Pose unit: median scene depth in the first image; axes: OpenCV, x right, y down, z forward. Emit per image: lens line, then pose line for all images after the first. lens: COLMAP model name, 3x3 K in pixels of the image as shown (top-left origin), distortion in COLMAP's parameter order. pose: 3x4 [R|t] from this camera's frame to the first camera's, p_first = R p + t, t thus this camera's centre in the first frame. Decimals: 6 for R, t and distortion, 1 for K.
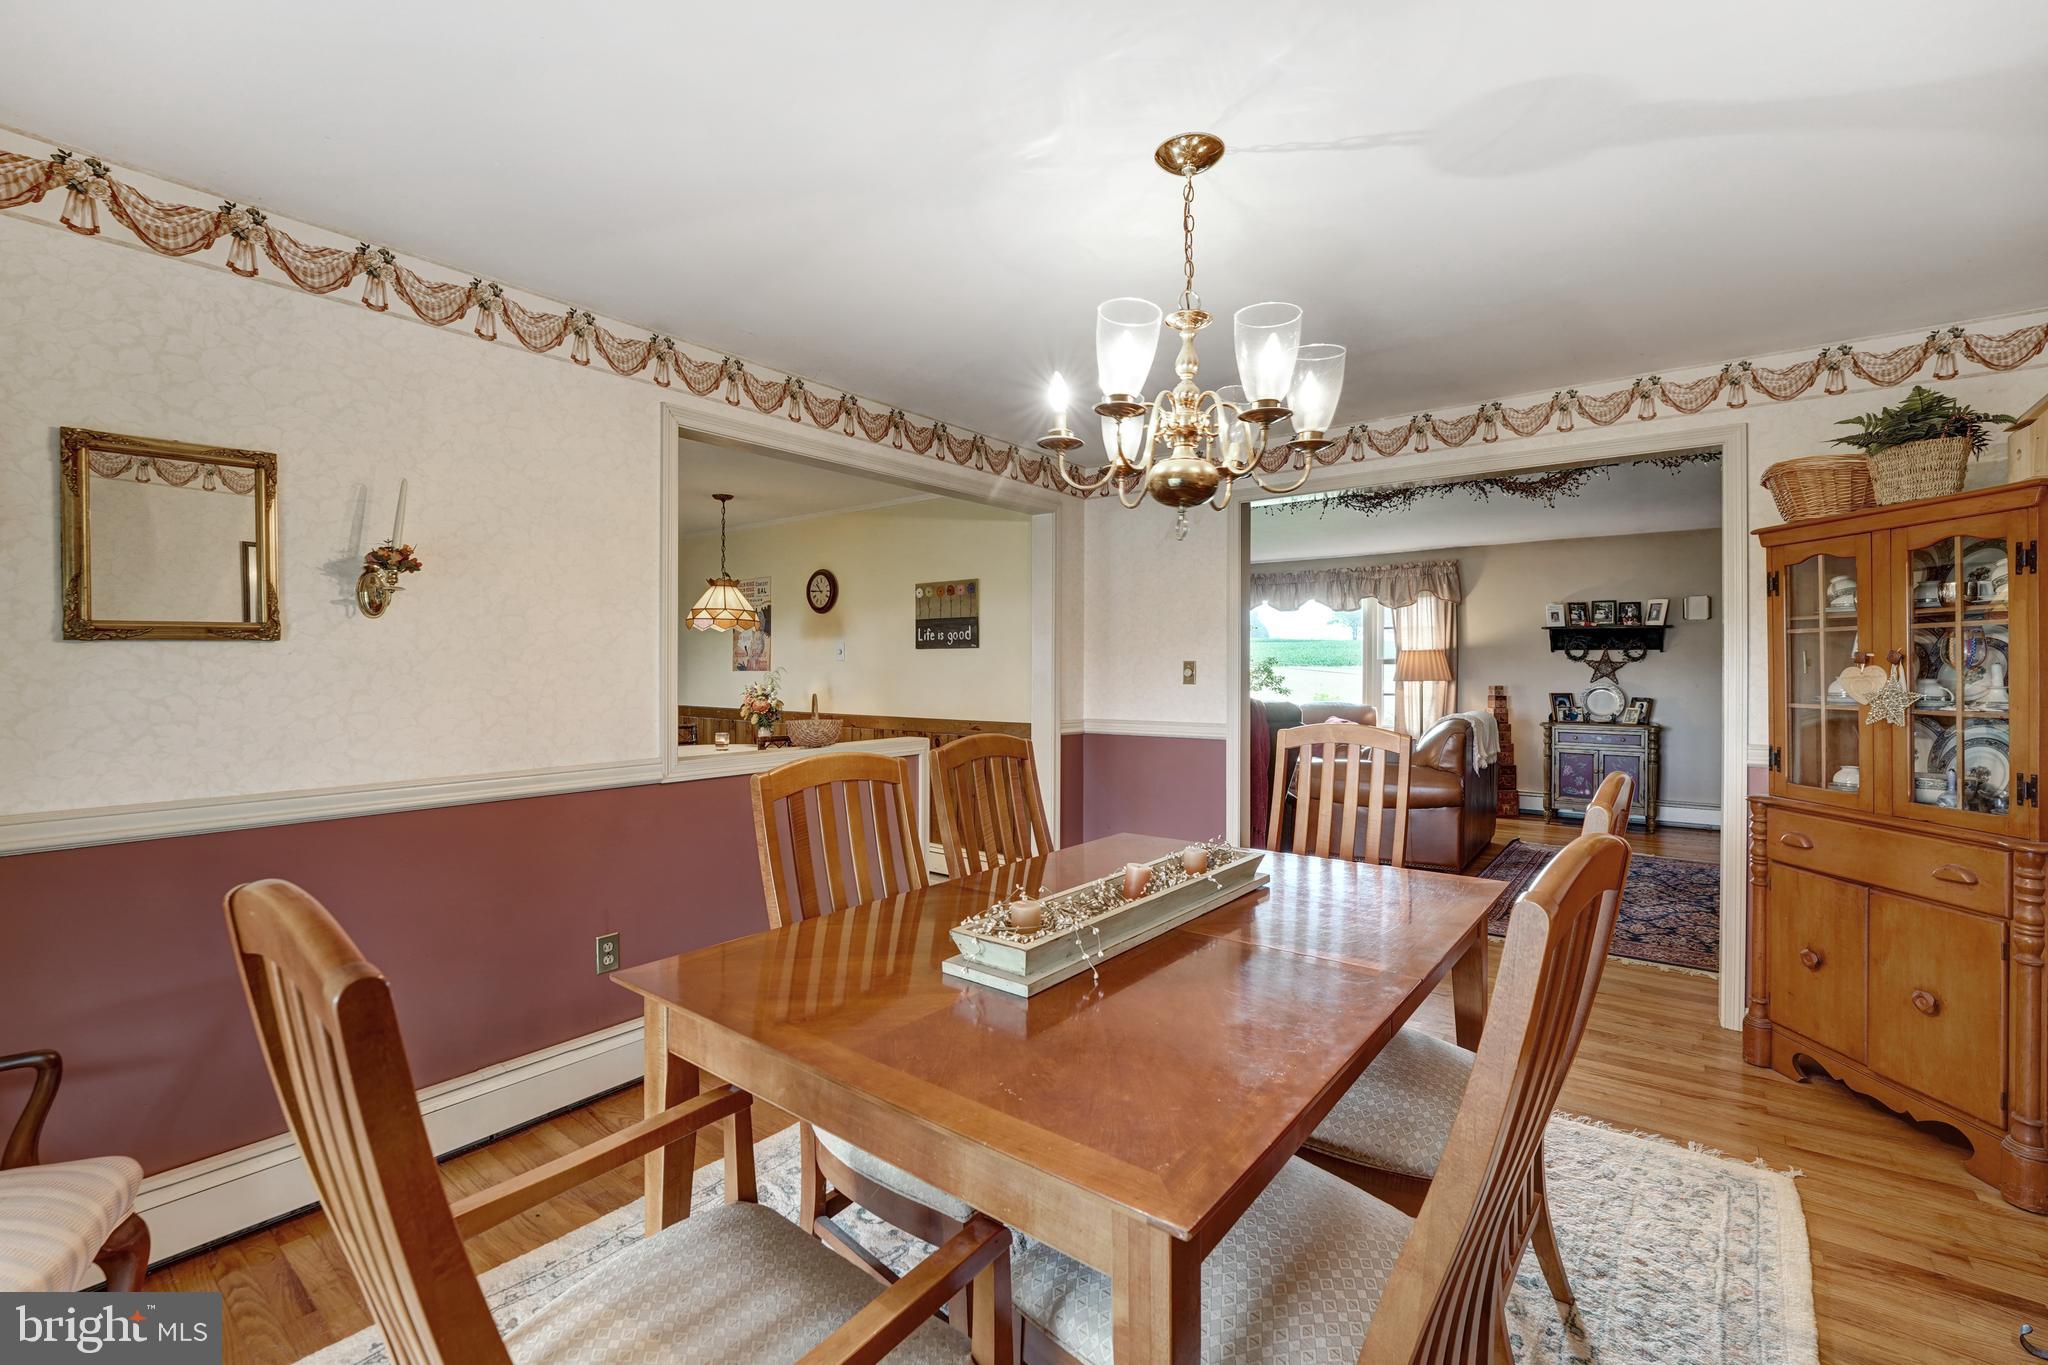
lens RADIAL K [[870.0, 0, 1018.5], [0, 870.0, 674.2], [0, 0, 1]] dist [-0.000853, -0.000028]
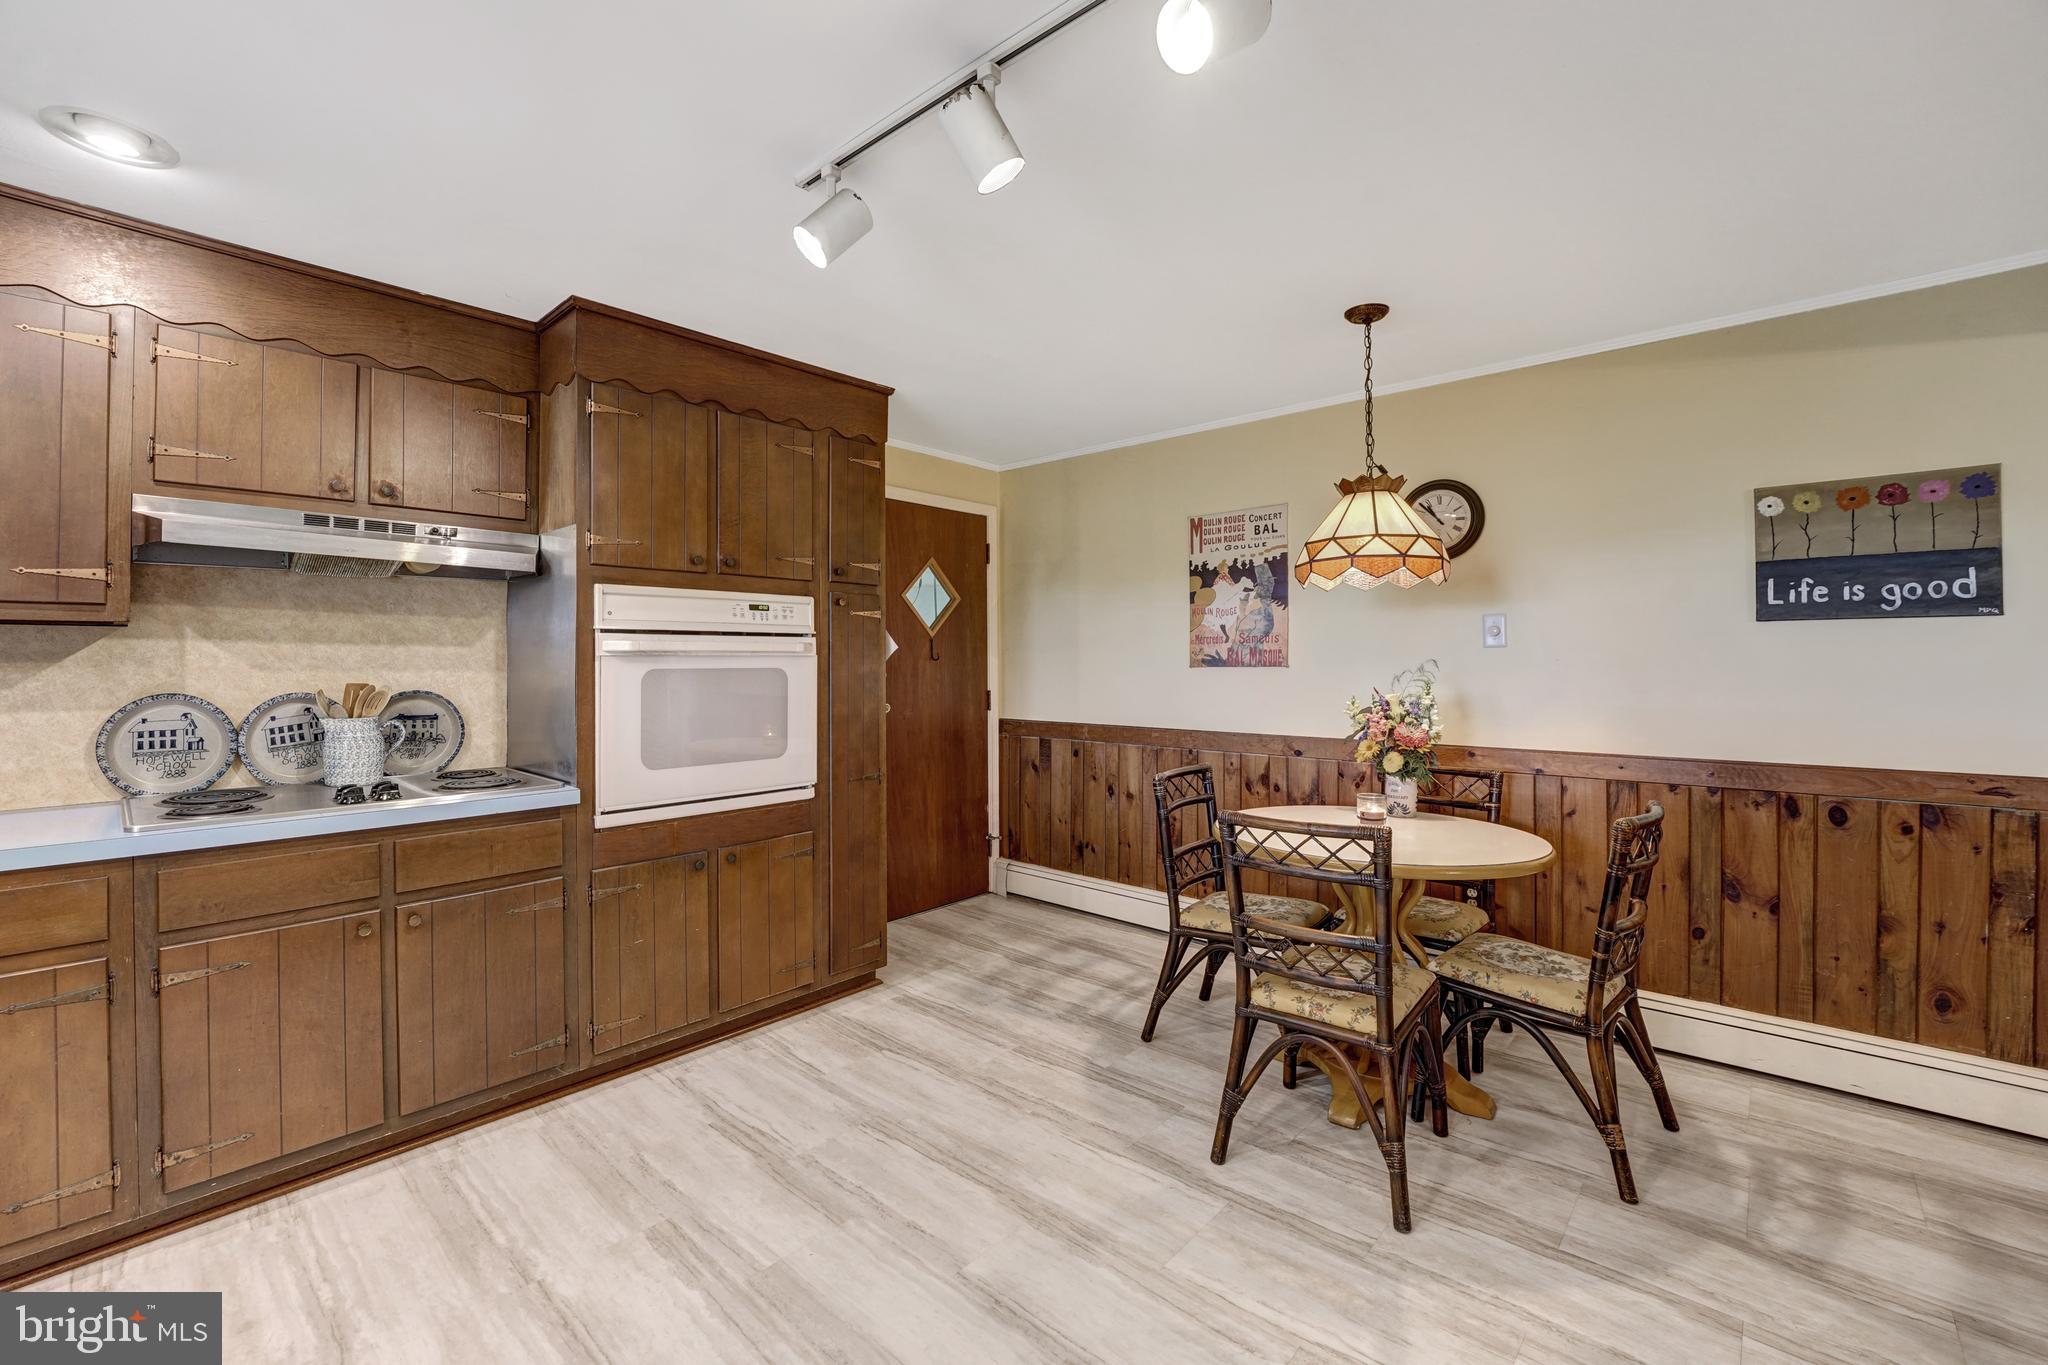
lens RADIAL K [[836.0, 0, 1009.1], [0, 836.0, 663.5], [0, 0, 1]] dist [-0.029182, -0.000088]
pose [[0.998589, -0.001328, -0.053096, -0.518042], [0.000742, 0.999938, -0.011071, -0.000492], [0.053108, 0.011016, 0.998528, 0.524761]]
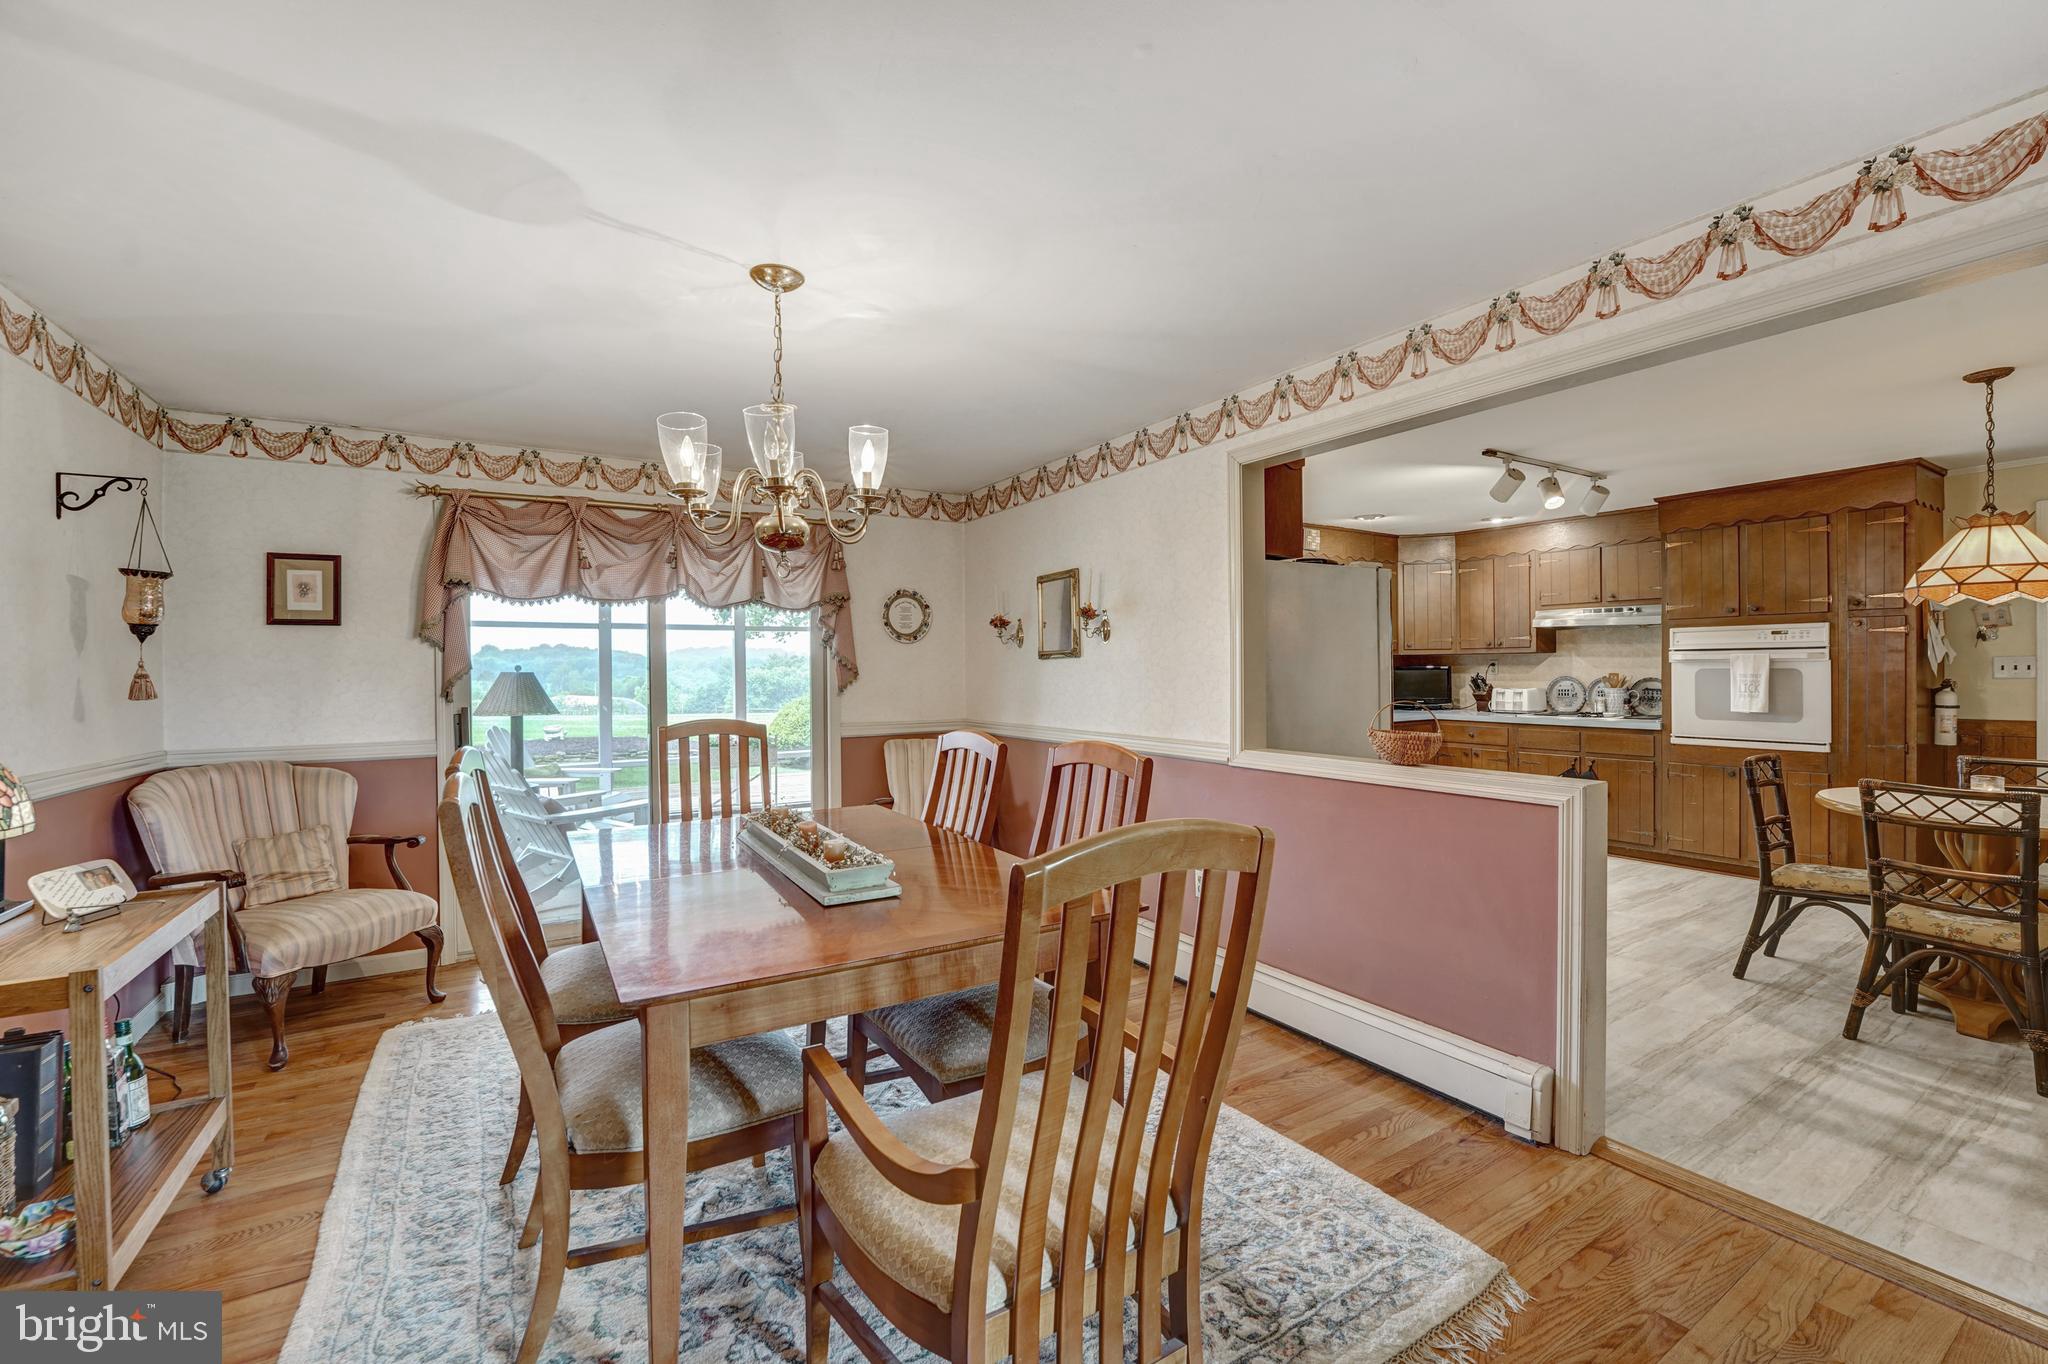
lens RADIAL K [[836.0, 0, 1009.1], [0, 836.0, 663.0], [0, 0, 1]] dist [-0.029182, -0.000088]
pose [[-0.342235, -0.001167, -0.939614, 0.406505], [-0.002811, 0.999996, -0.000218, -0.006487], [0.939610, 0.002567, -0.342237, 0.565666]]
